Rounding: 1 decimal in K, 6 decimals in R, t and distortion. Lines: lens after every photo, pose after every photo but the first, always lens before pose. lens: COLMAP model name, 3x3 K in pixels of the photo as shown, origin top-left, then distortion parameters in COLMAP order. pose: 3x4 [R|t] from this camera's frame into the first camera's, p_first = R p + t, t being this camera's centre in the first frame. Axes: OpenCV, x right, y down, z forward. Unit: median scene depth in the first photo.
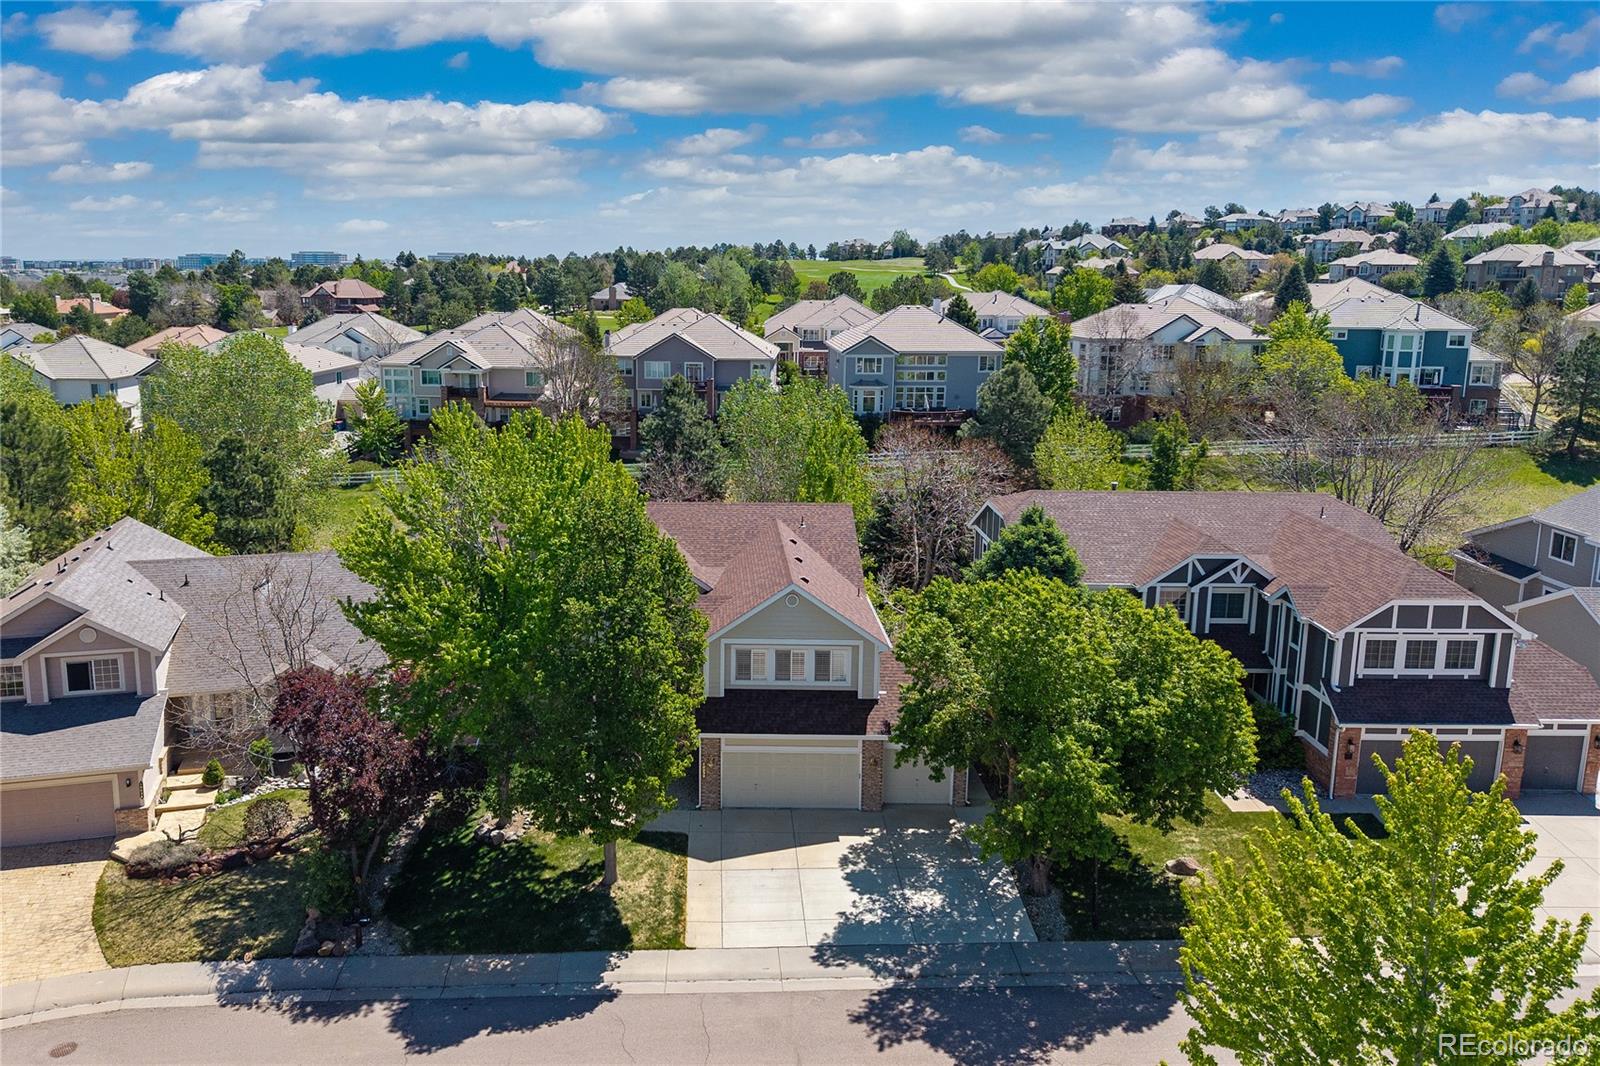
lens RADIAL K [[1107.5, 0, 798.1], [0, 1107.5, 529.5], [0, 0, 1]] dist [0.022524, -0.033880]
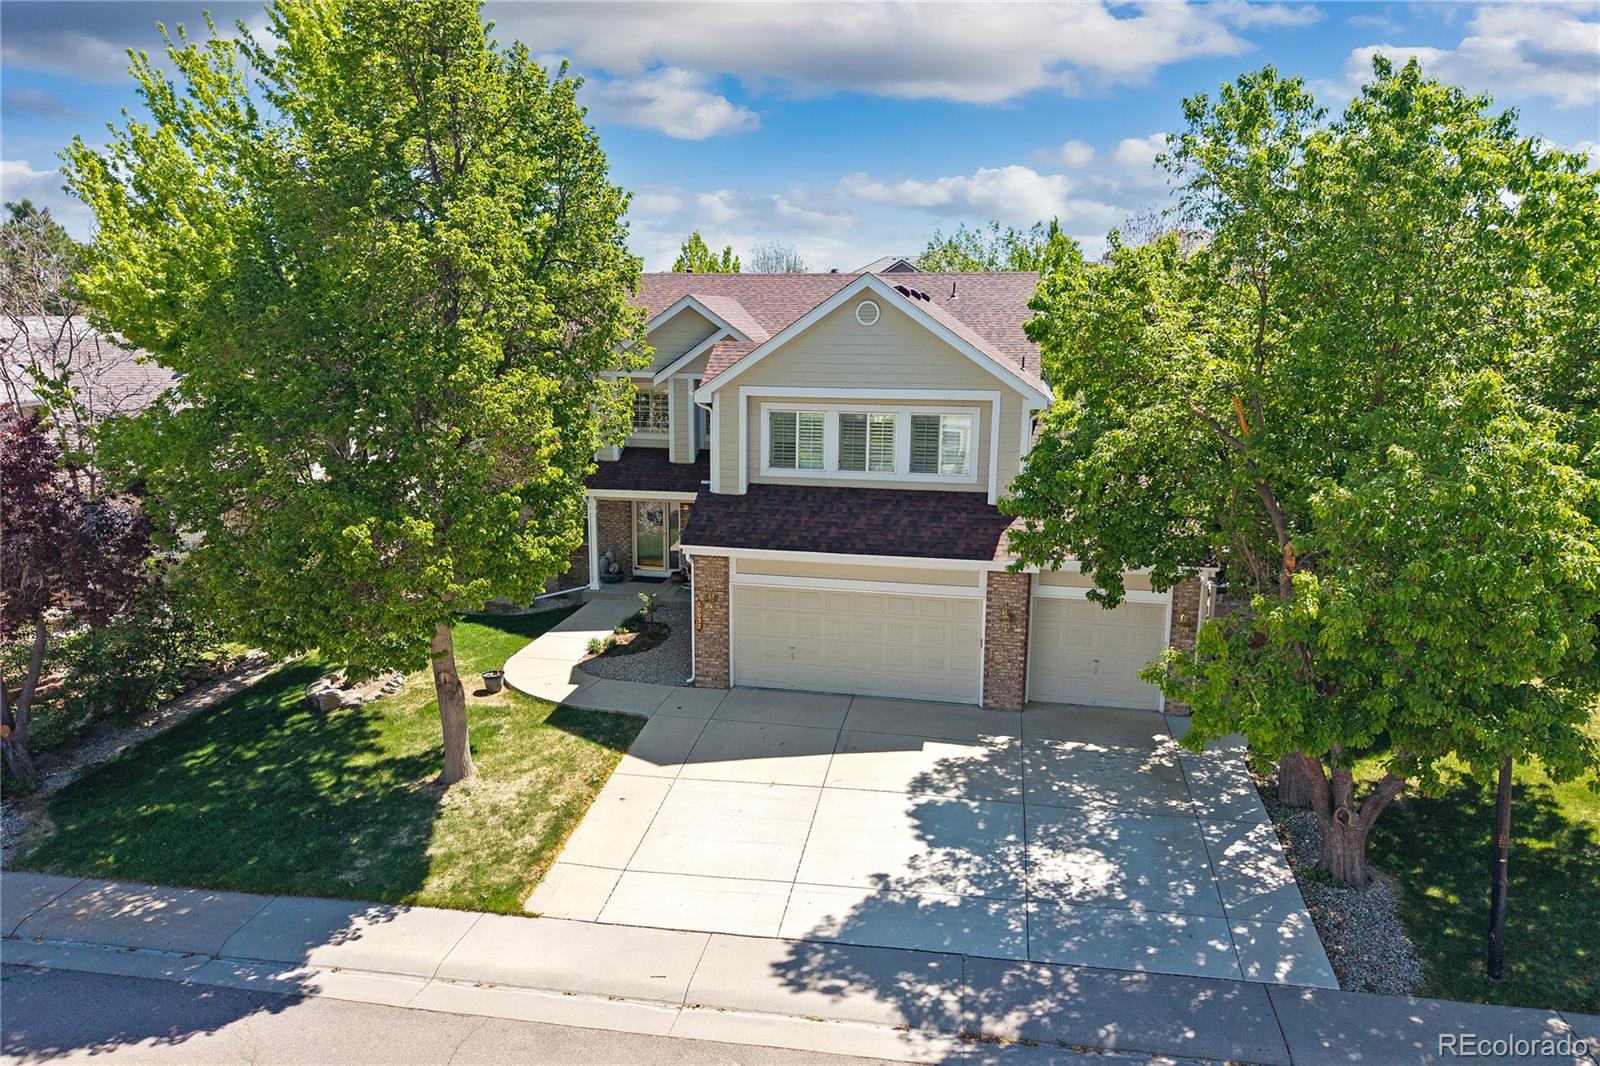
lens RADIAL K [[1152.6, 0, 796.7], [0, 1152.6, 534.7], [0, 0, 1]] dist [0.023027, -0.020006]
pose [[0.975802, 0.033517, -0.216072, 0.102156], [-0.030416, 0.999381, 0.017662, 0.191604], [0.216530, -0.010662, 0.976218, 0.515455]]
